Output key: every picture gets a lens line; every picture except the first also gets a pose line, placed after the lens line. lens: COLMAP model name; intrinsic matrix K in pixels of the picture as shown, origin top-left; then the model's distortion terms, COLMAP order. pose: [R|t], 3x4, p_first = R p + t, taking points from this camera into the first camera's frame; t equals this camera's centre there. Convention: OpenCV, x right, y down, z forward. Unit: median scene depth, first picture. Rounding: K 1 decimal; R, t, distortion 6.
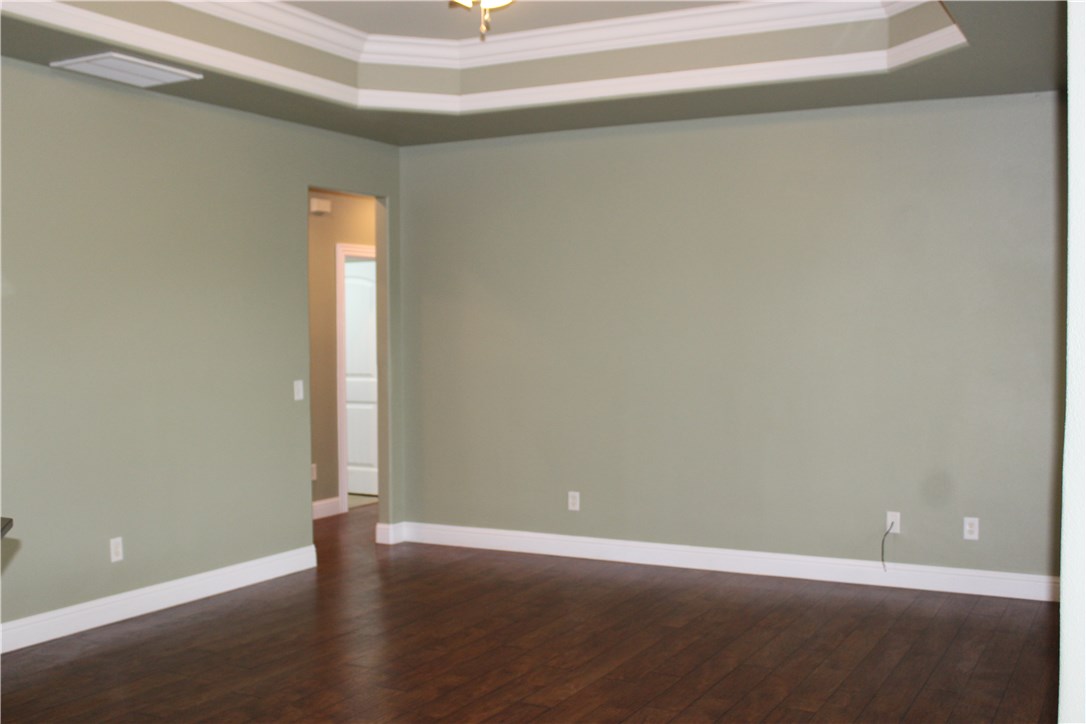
lens RADIAL K [[1229.9, 0, 542.0], [0, 1229.9, 360.3], [0, 0, 1]] dist [-0.051427, 0.000000]
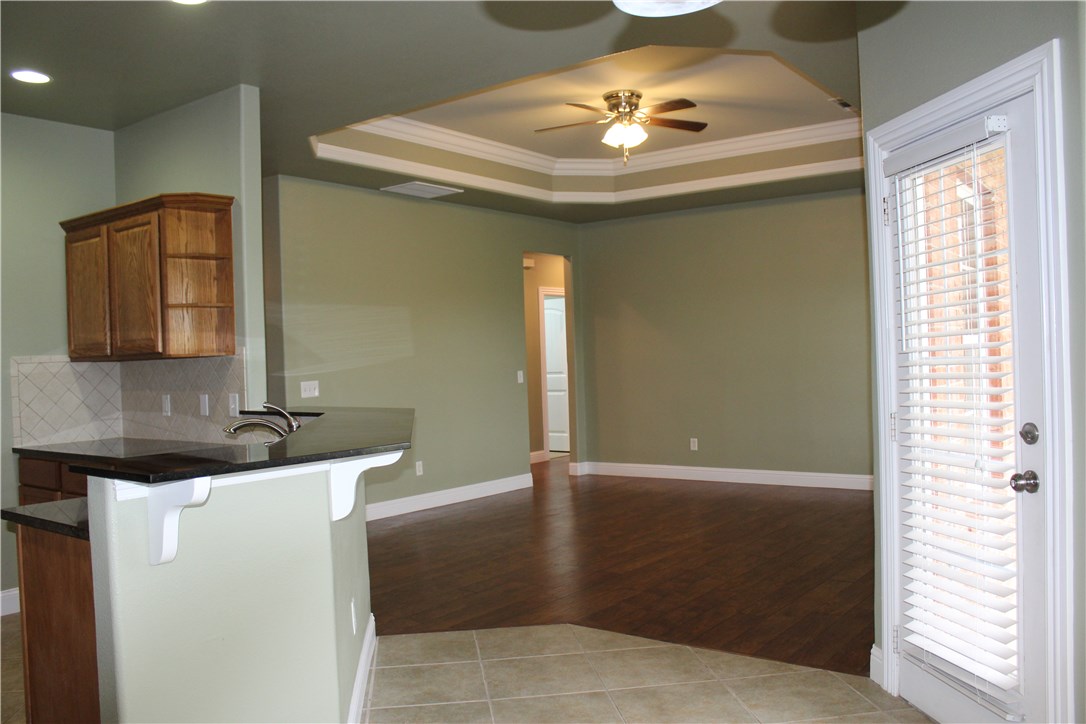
lens RADIAL K [[866.9, 0, 544.0], [0, 866.9, 358.7], [0, 0, 1]] dist [-0.024880, 0.010044]
pose [[0.987439, -0.025322, -0.155957, 0.012190], [0.023619, 0.999640, -0.012761, 0.015044], [0.156224, 0.008917, 0.987681, -0.126755]]
